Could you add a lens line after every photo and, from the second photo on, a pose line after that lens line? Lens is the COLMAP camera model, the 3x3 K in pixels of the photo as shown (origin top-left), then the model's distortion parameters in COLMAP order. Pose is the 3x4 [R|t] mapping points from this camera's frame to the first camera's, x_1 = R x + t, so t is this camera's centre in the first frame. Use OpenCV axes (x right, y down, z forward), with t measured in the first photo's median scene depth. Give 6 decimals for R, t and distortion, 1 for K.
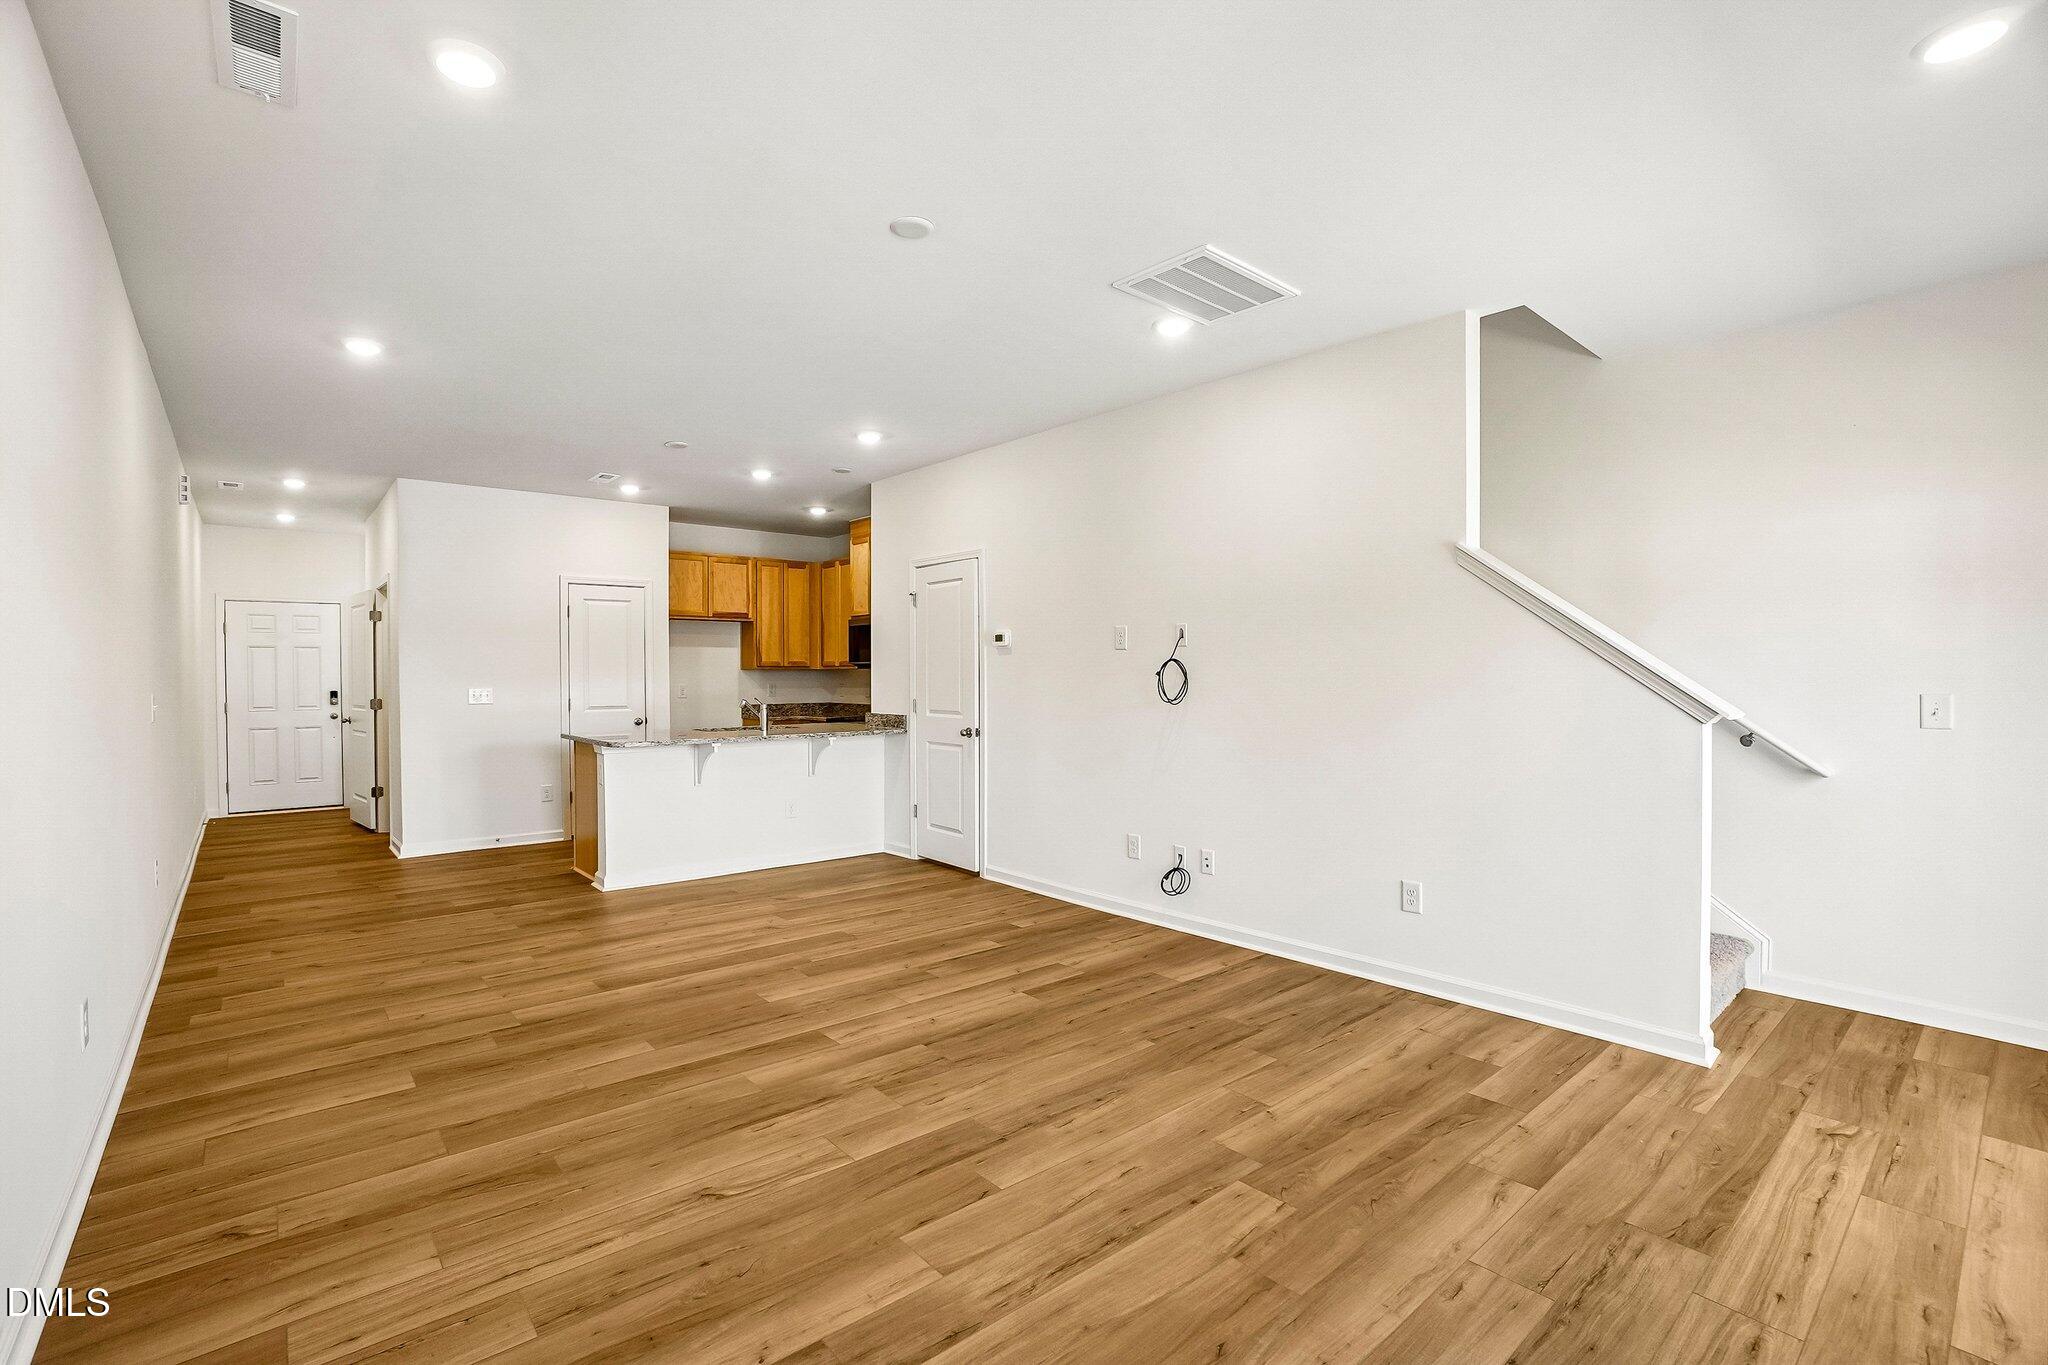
lens RADIAL K [[913.8, 0, 967.9], [0, 913.8, 684.2], [0, 0, 1]] dist [-0.052498, 0.016969]
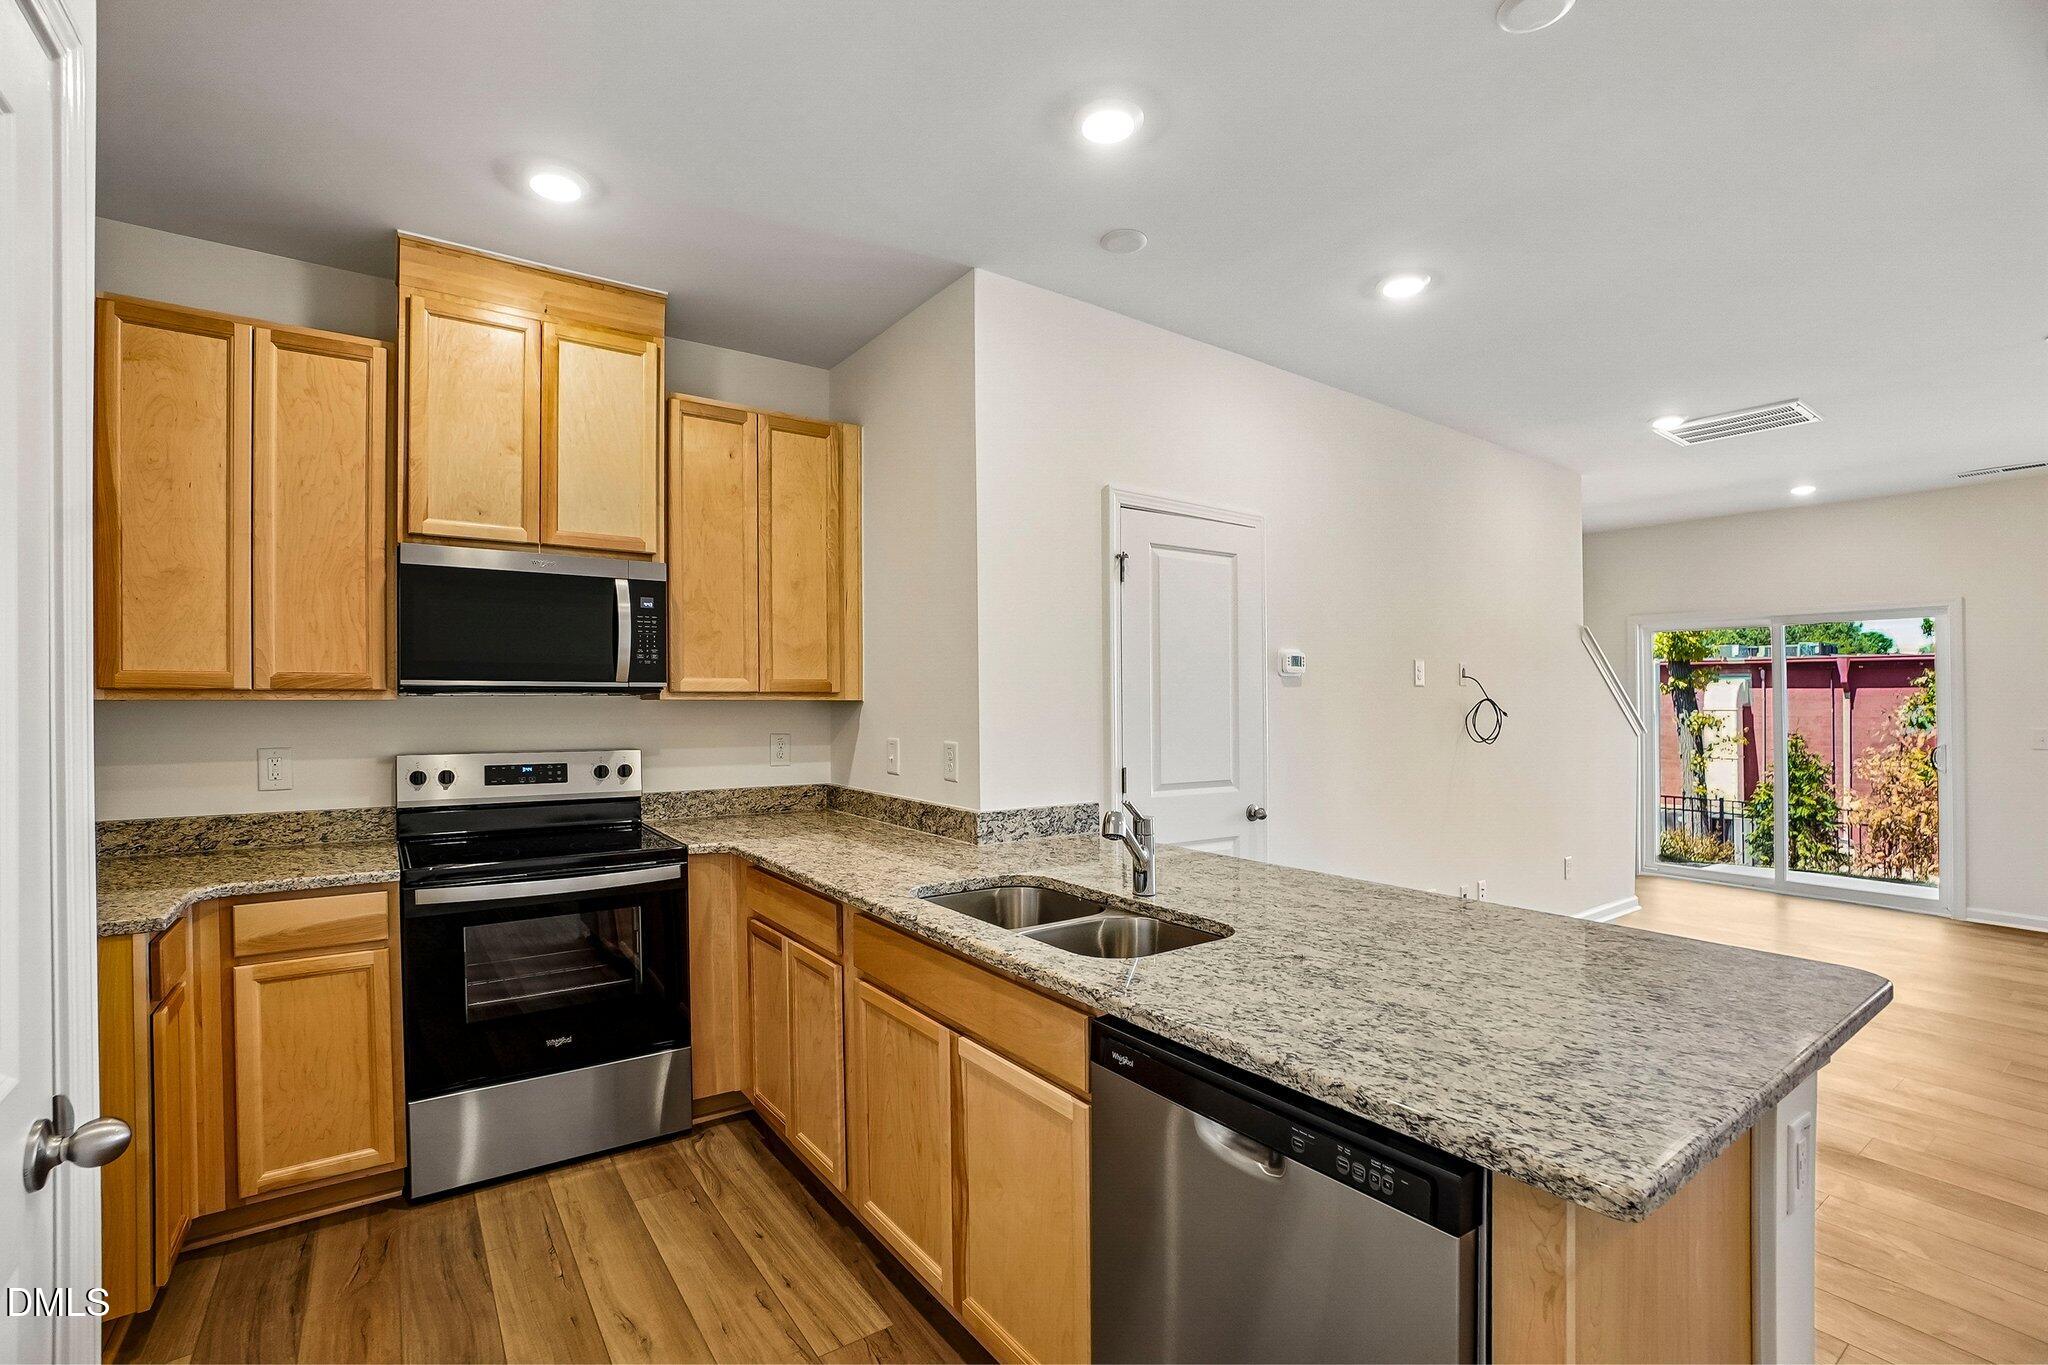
lens RADIAL K [[913.8, 0, 1007.7], [0, 913.8, 705.5], [0, 0, 1]] dist [-0.052498, 0.016969]
pose [[0.064916, -0.005532, 0.997875, -0.901805], [0.006109, 0.999968, 0.005146, -0.033338], [-0.997872, 0.005762, 0.064948, 1.651430]]
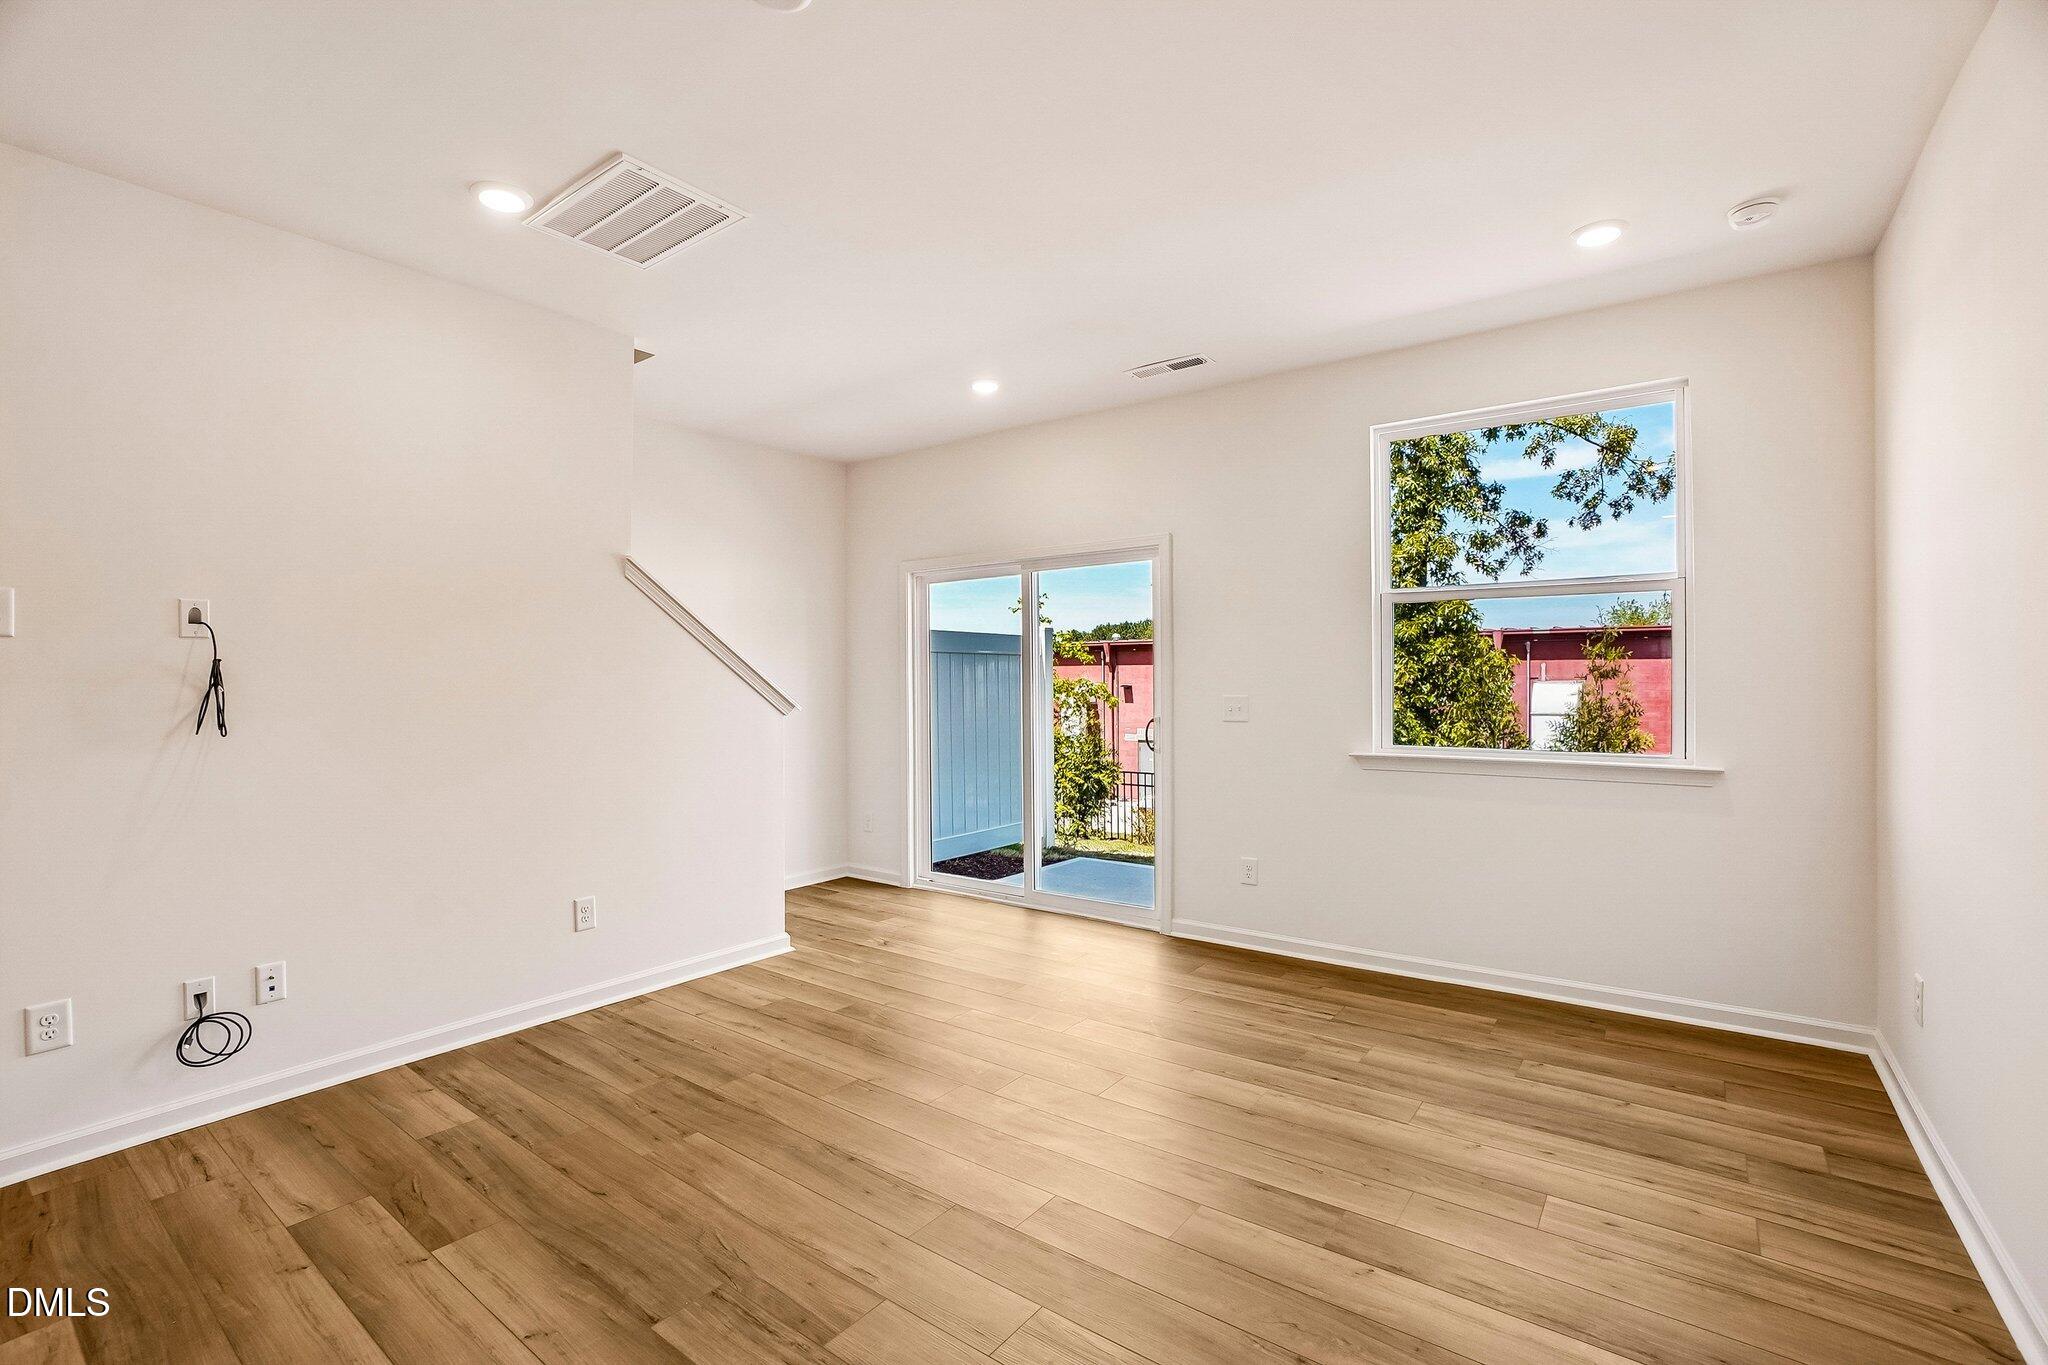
lens RADIAL K [[913.8, 0, 1023.5], [0, 913.8, 683.6], [0, 0, 1]] dist [-0.052498, 0.016969]
pose [[-0.250805, -0.000683, 0.968037, -0.520284], [0.015746, 0.999865, 0.004785, -0.008531], [-0.967909, 0.016443, -0.250761, 0.719098]]
